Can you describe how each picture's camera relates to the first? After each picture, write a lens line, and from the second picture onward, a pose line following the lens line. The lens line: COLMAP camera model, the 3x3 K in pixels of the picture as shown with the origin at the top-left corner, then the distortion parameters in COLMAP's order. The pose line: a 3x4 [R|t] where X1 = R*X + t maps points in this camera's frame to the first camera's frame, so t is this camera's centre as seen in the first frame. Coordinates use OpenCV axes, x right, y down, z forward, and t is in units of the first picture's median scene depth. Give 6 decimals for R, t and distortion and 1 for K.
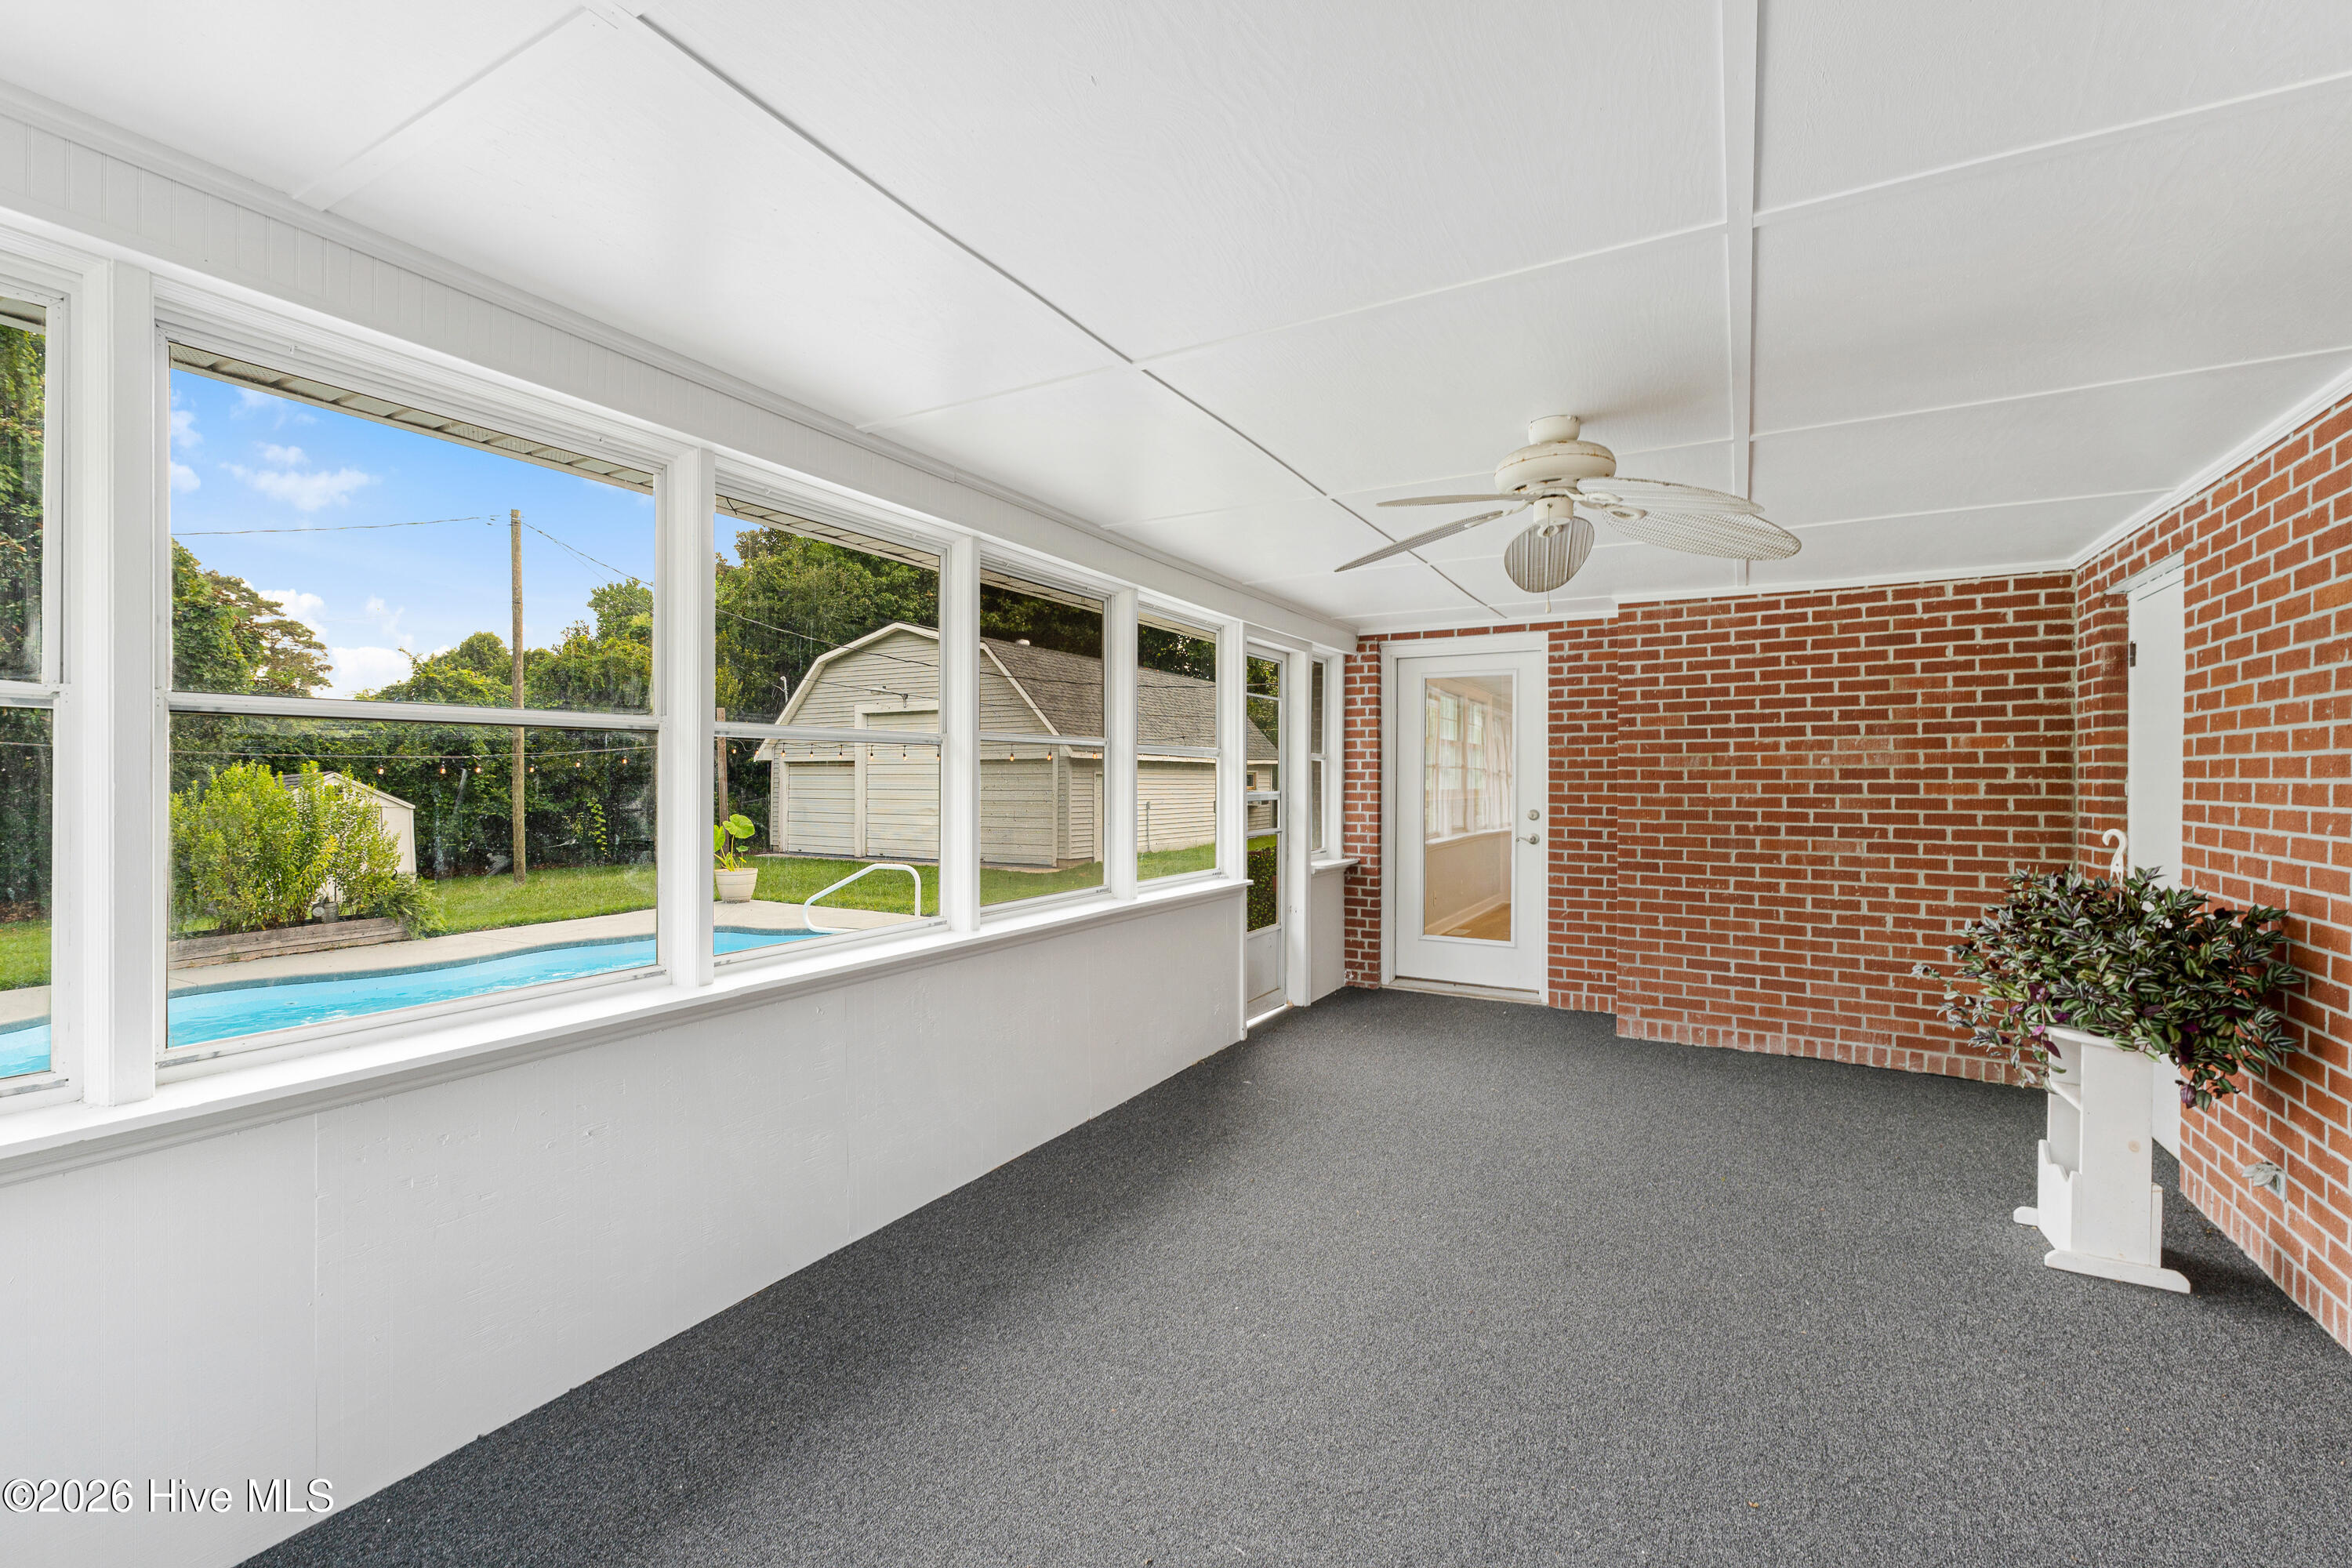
lens RADIAL K [[998.9, 0, 1174.3], [0, 998.9, 783.3], [0, 0, 1]] dist [0.007323, -0.000732]
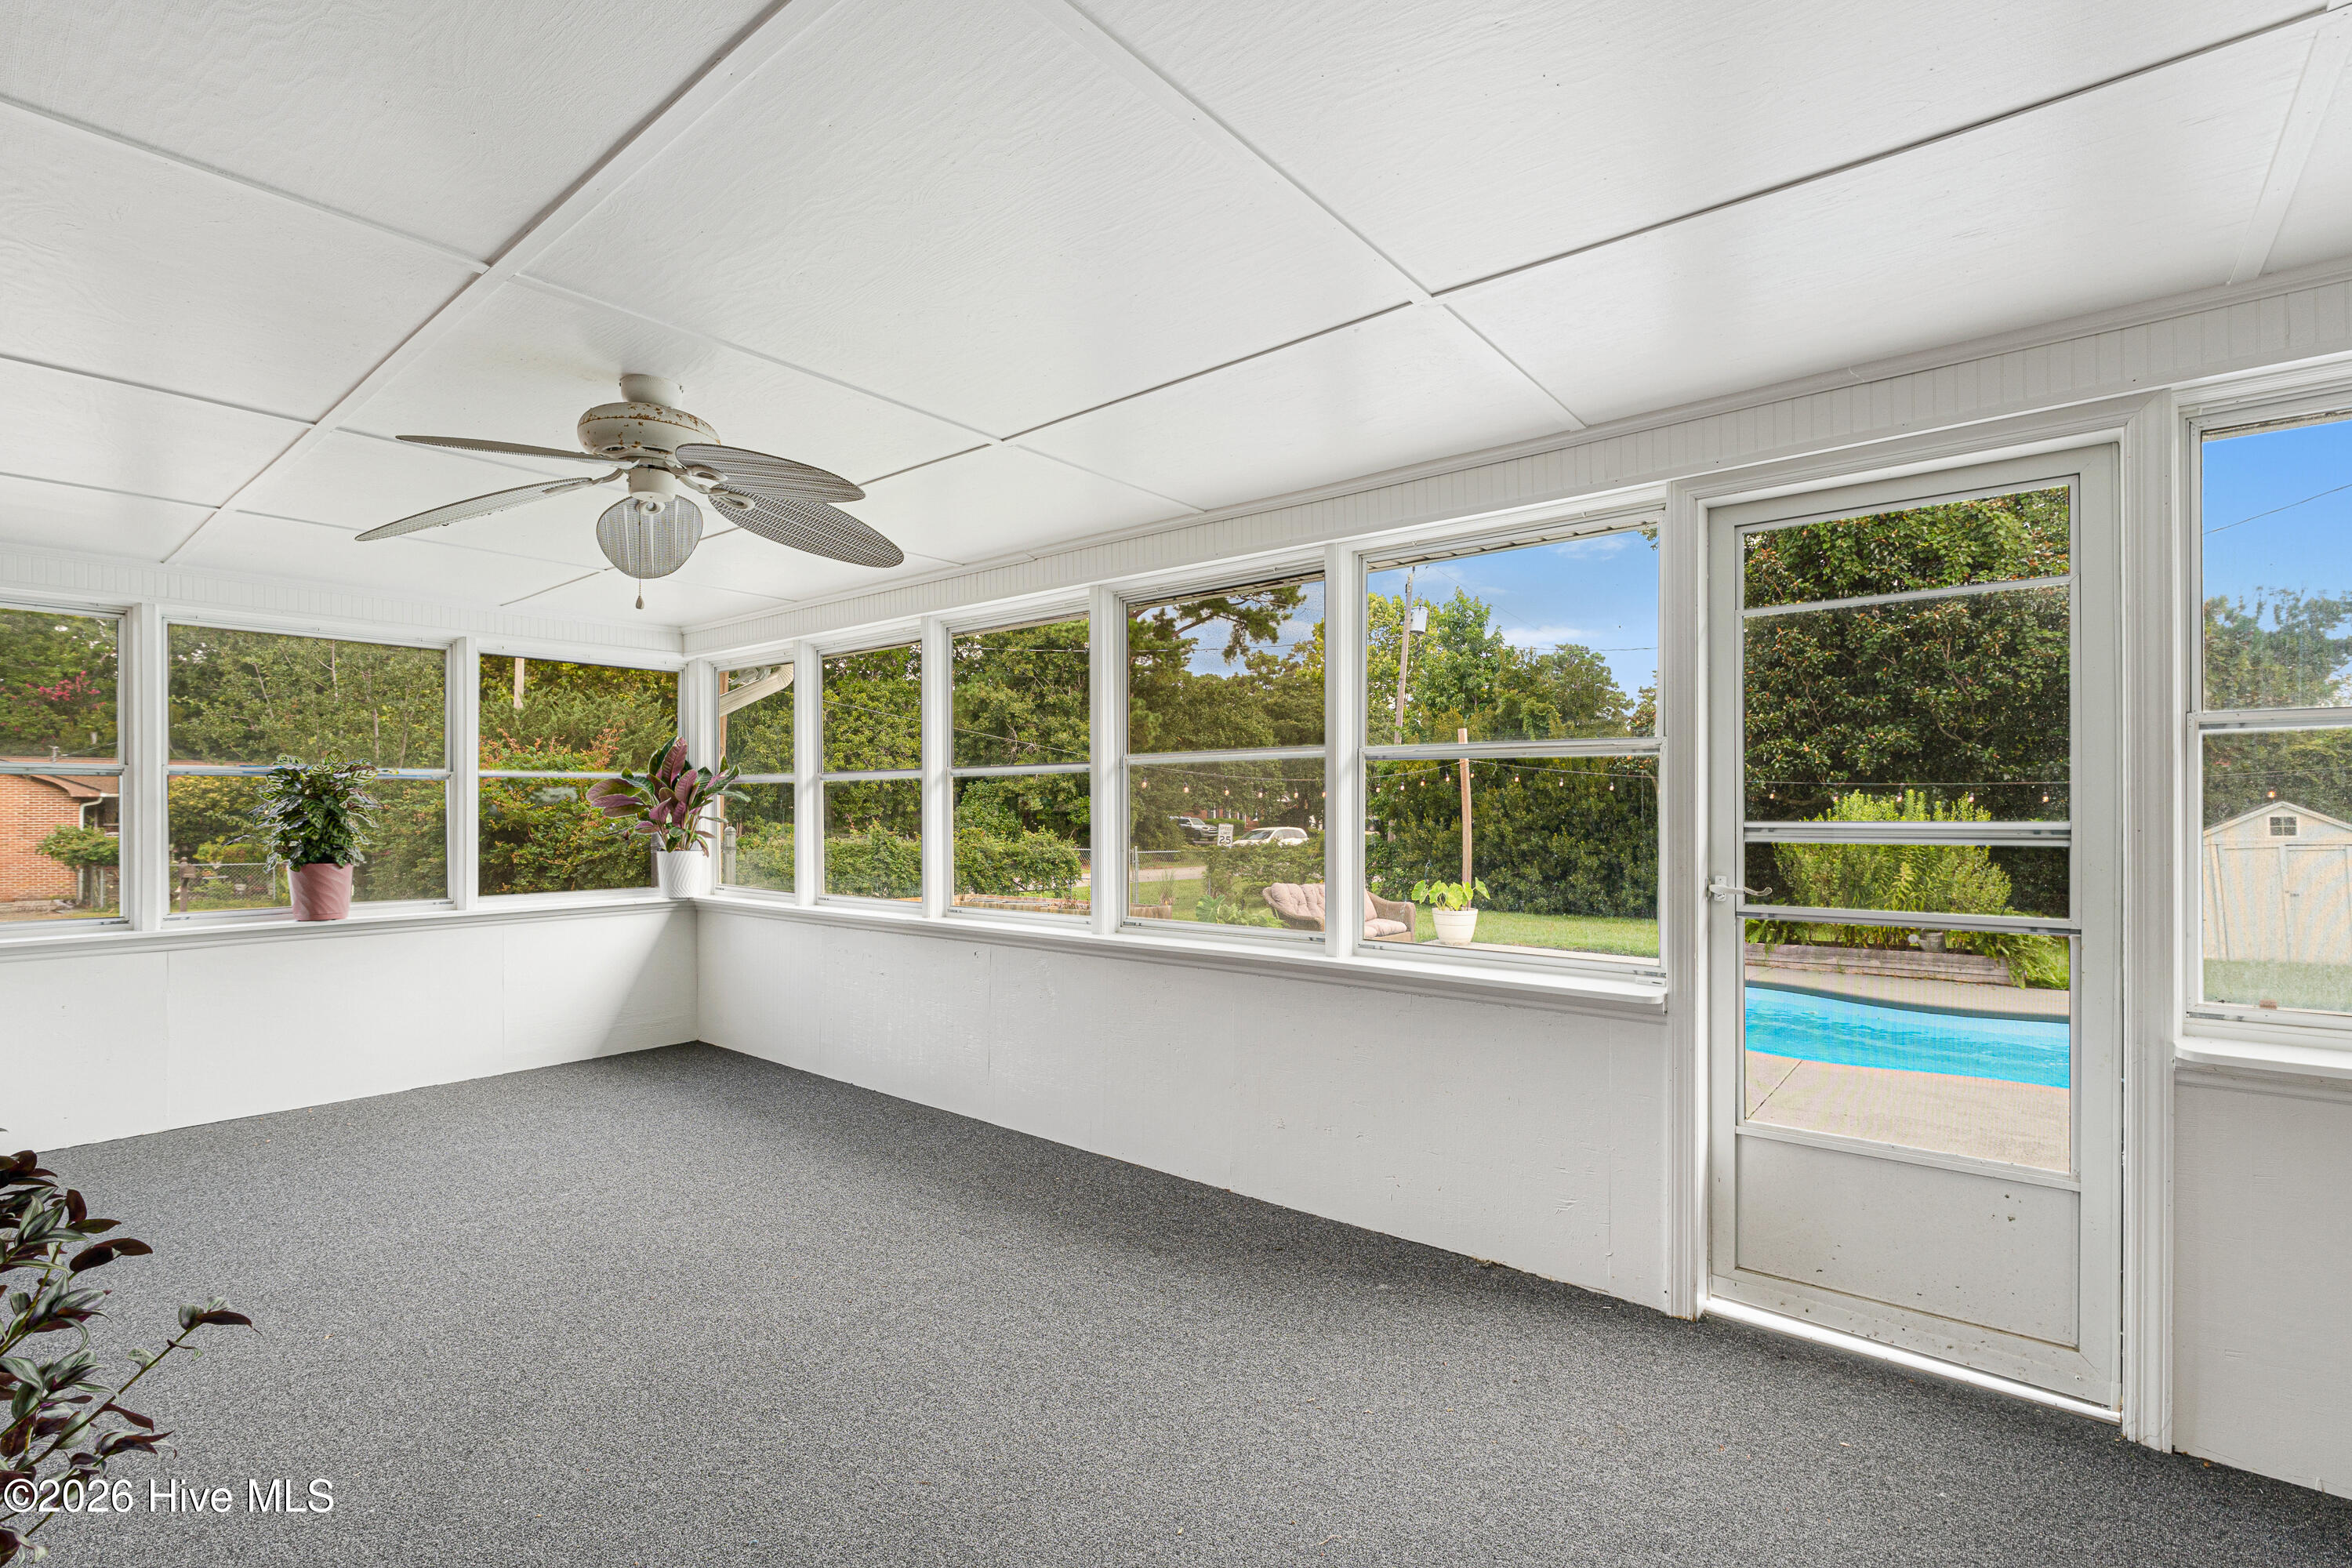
lens RADIAL K [[1080.8, 0, 1174.5], [0, 1080.8, 802.2], [0, 0, 1]] dist [-0.000204, -0.000034]
pose [[-0.179335, -0.010366, -0.983734, 0.374822], [-0.002984, 0.999946, -0.009993, 0.003744], [0.983784, 0.001144, -0.179356, 0.494640]]
